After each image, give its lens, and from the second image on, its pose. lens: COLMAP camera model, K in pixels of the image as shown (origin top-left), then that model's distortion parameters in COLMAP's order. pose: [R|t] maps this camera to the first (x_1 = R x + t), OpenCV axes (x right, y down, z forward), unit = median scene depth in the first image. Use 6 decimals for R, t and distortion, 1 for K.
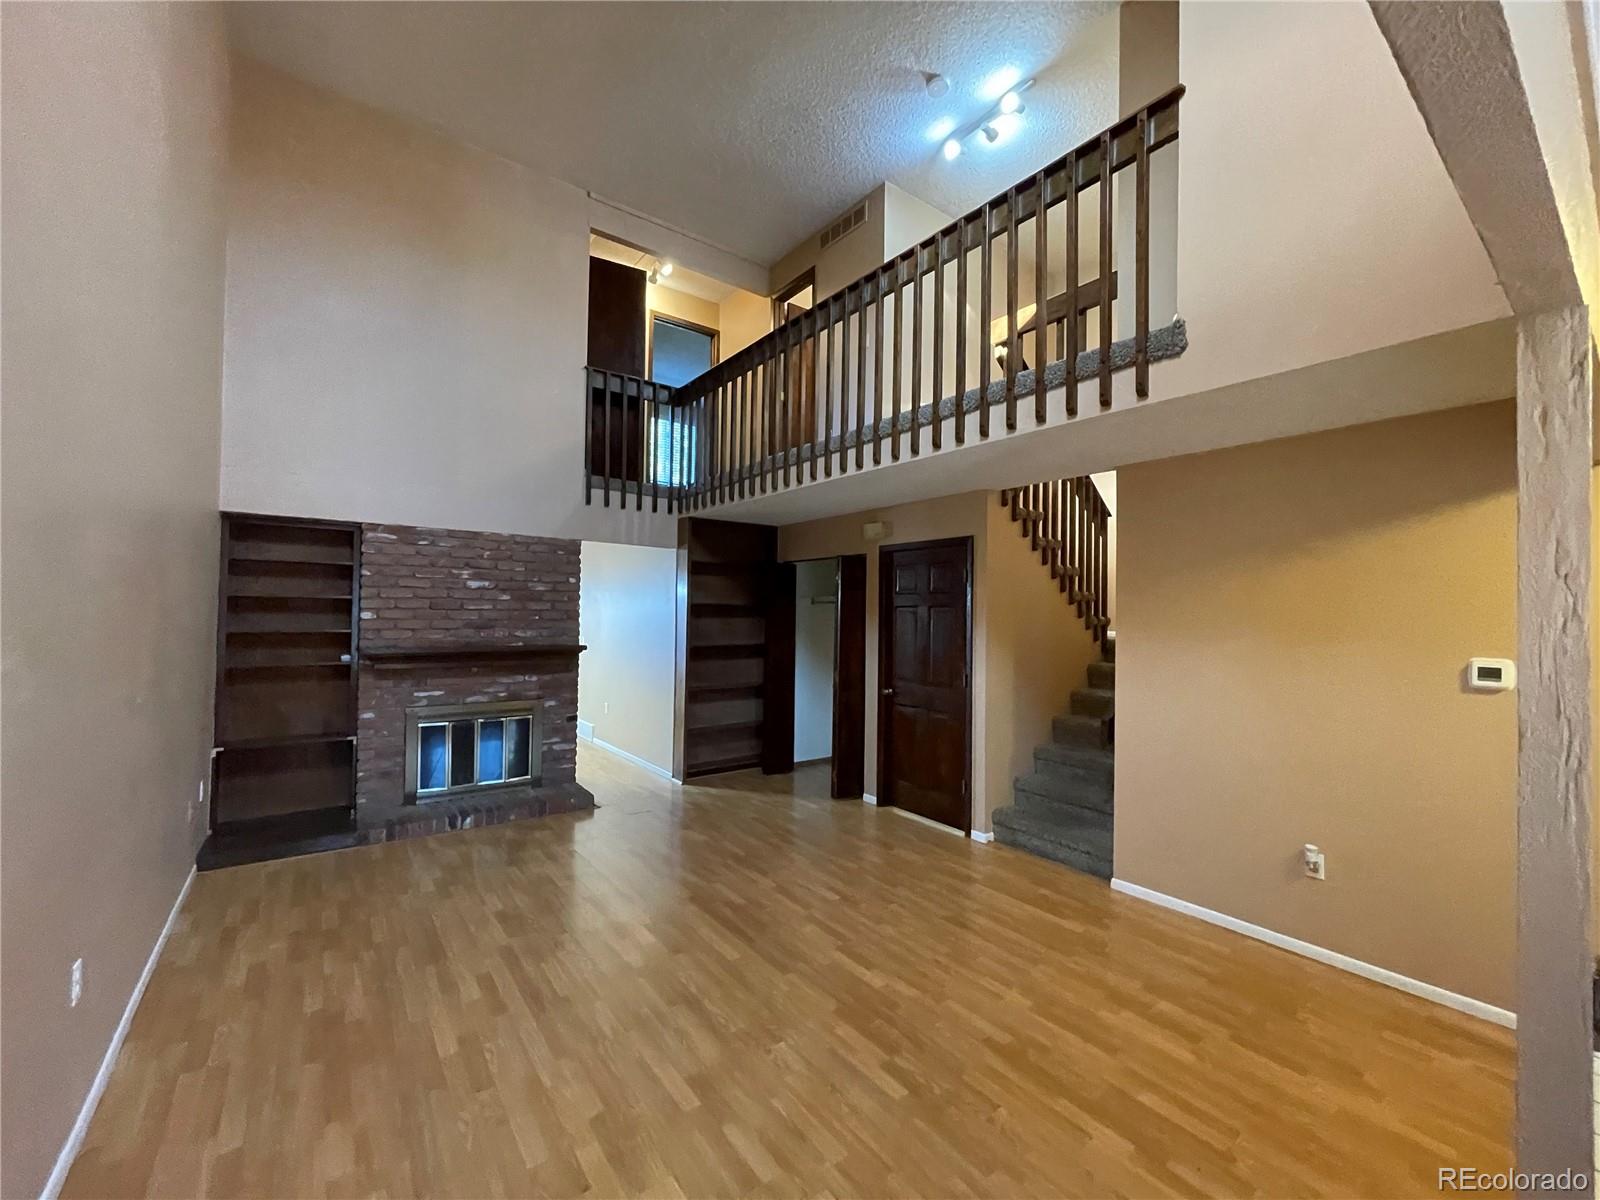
lens RADIAL K [[644.8, 0, 792.0], [0, 644.8, 602.1], [0, 0, 1]] dist [-0.000144, 0.001104]
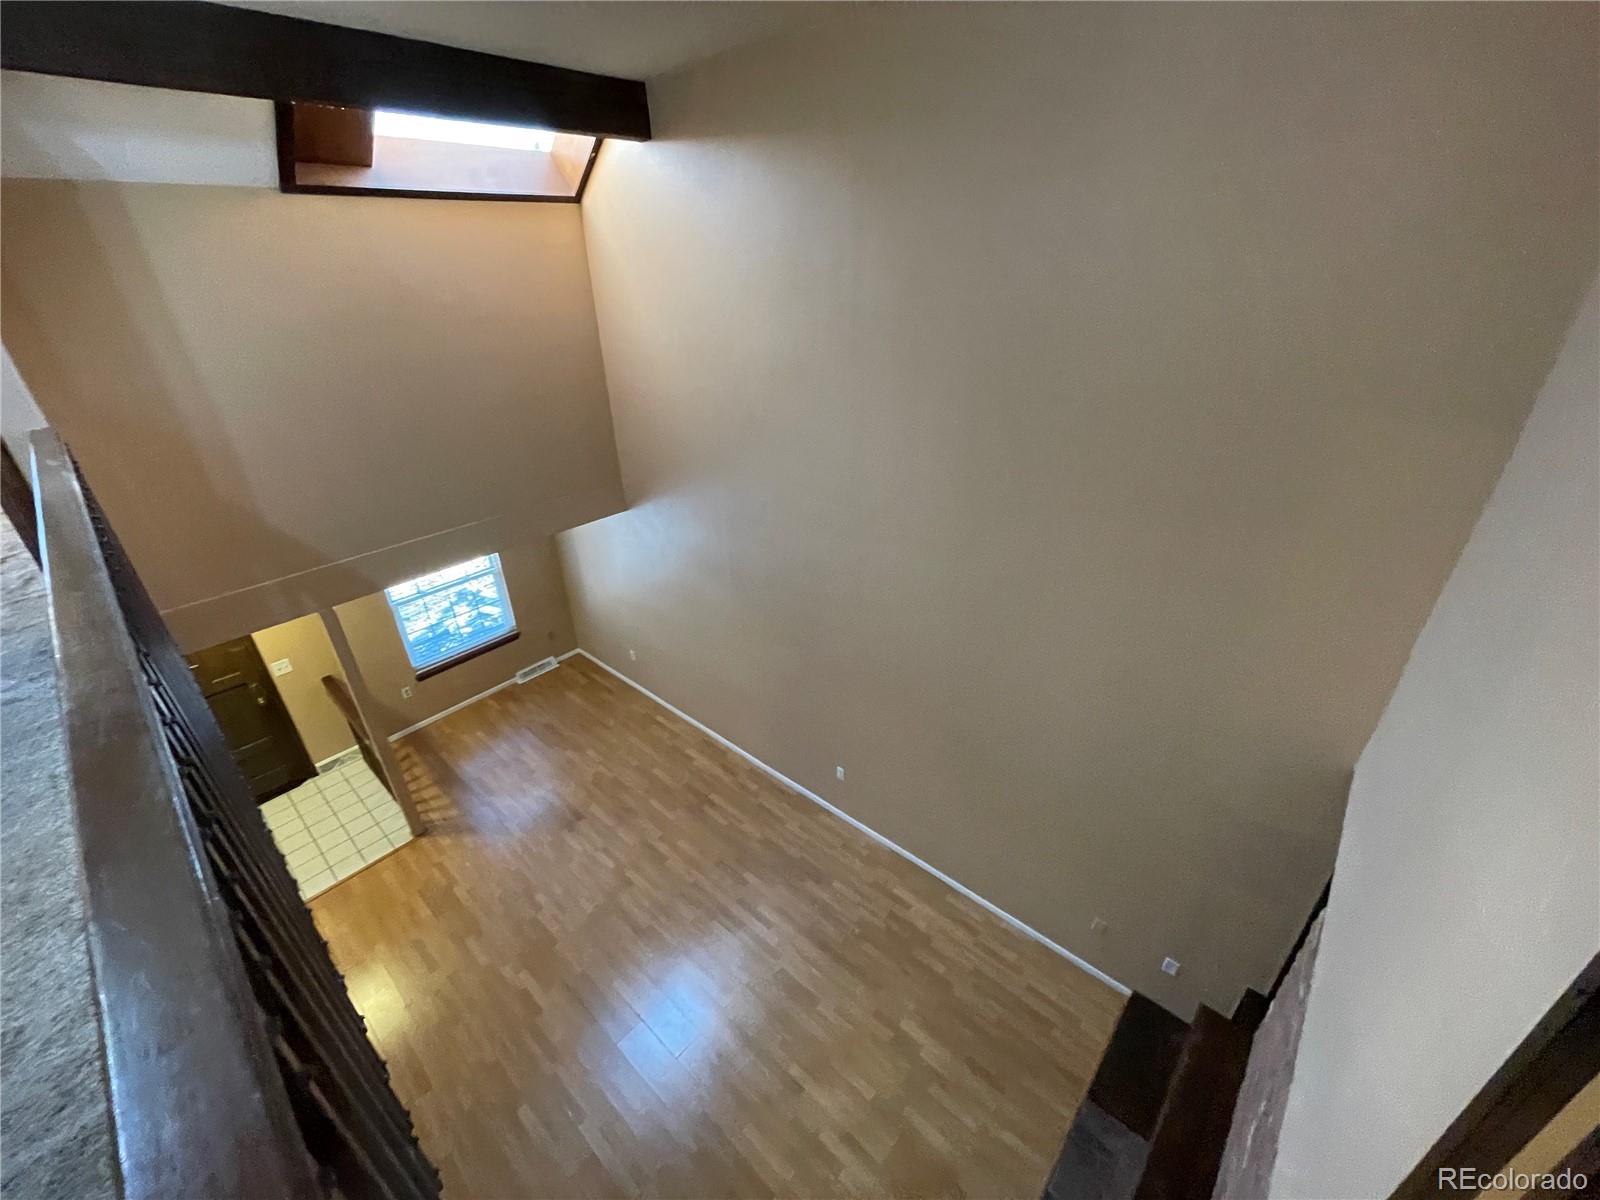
lens RADIAL K [[644.8, 0, 788.6], [0, 644.8, 604.7], [0, 0, 1]] dist [-0.000144, 0.001104]
pose [[-0.981160, 0.106091, -0.161463, -0.204586], [0.023187, 0.894359, 0.446748, -0.537847], [0.191802, 0.434587, -0.879969, 1.253982]]
